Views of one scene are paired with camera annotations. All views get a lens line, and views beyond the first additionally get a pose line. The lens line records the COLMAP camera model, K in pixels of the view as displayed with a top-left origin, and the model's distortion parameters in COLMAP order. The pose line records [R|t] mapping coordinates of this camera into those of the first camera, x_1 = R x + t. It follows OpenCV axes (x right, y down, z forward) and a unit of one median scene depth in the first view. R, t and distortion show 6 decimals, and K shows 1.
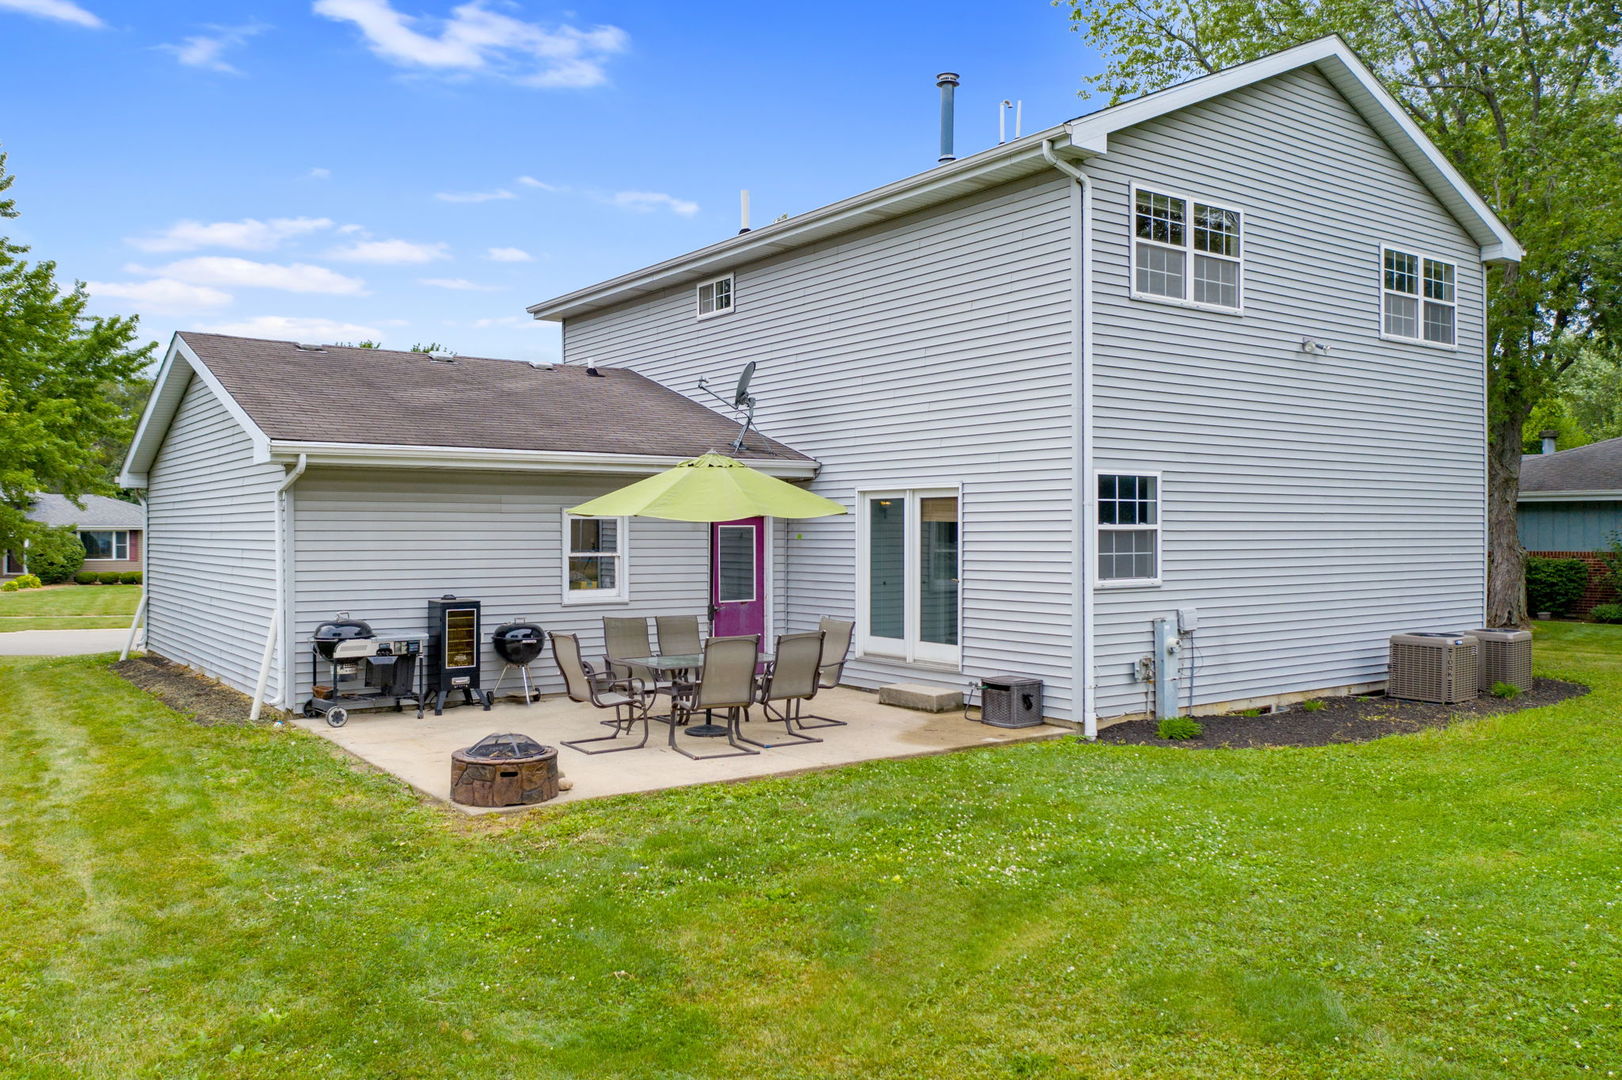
lens RADIAL K [[1283.3, 0, 808.7], [0, 1283.3, 551.7], [0, 0, 1]] dist [-0.048172, -0.004095]
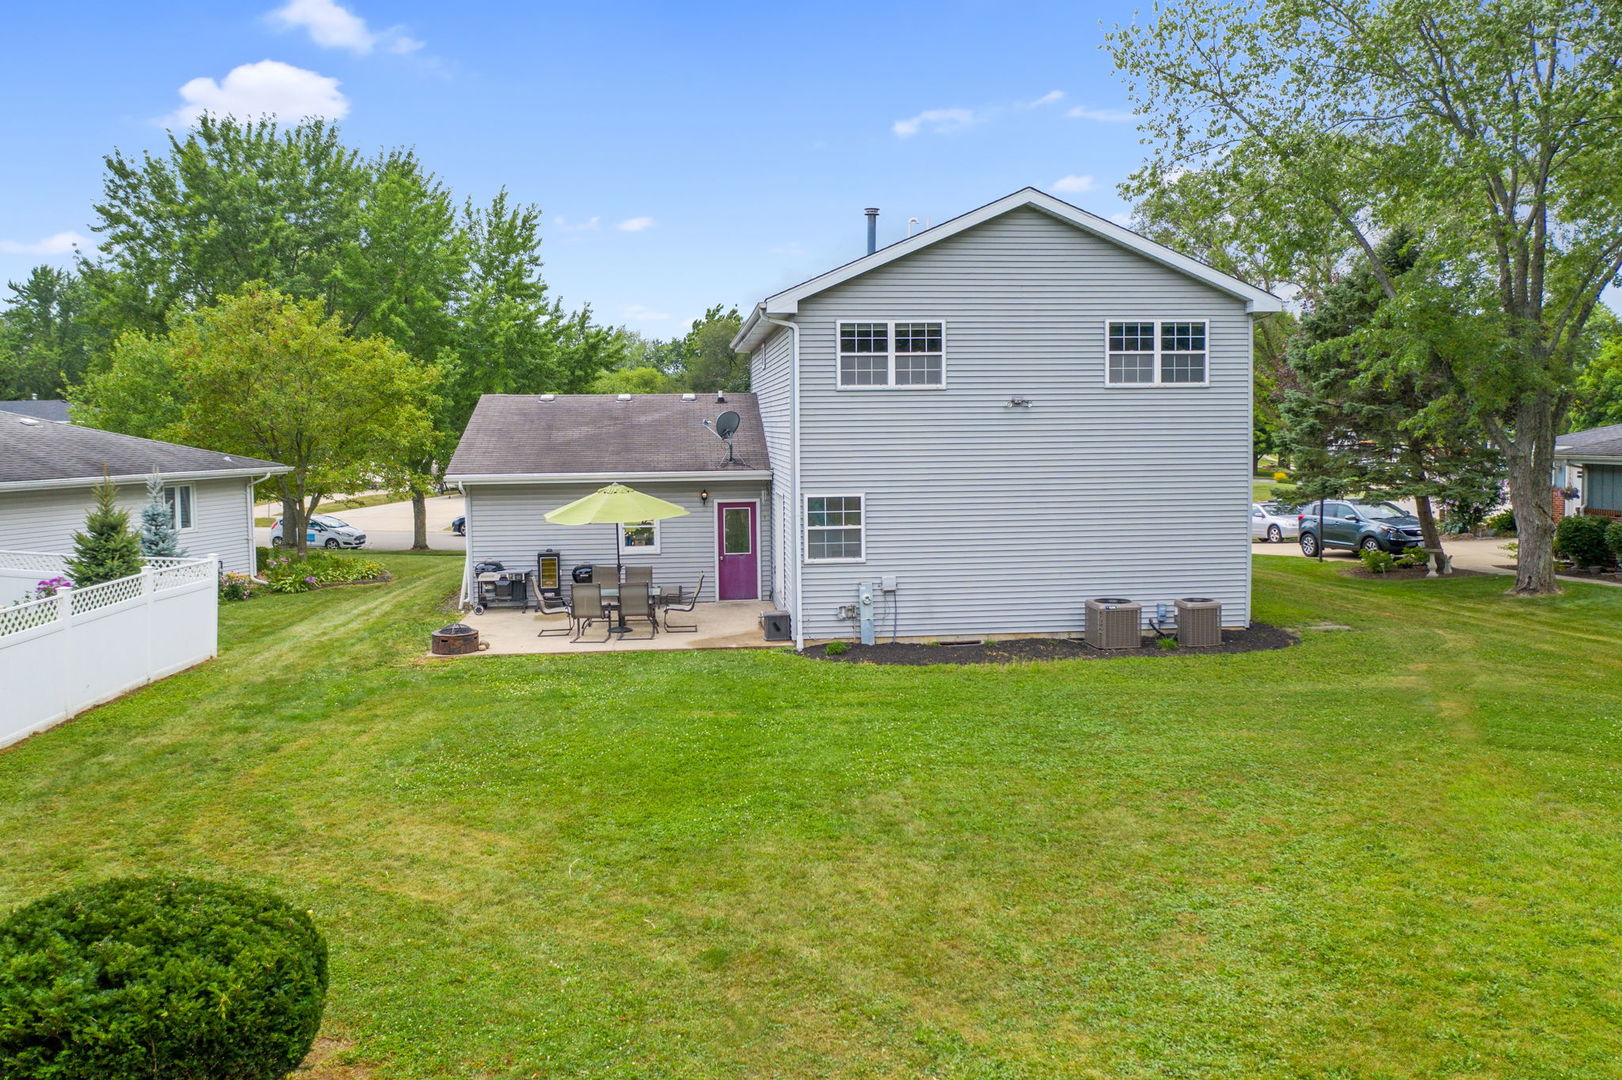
lens RADIAL K [[1283.3, 0, 817.8], [0, 1283.3, 529.7], [0, 0, 1]] dist [-0.048172, -0.004095]
pose [[0.866352, 0.033230, -0.498327, 1.026858], [0.001180, 0.997645, 0.068576, -0.126801], [0.499433, -0.059999, 0.864273, -0.447545]]
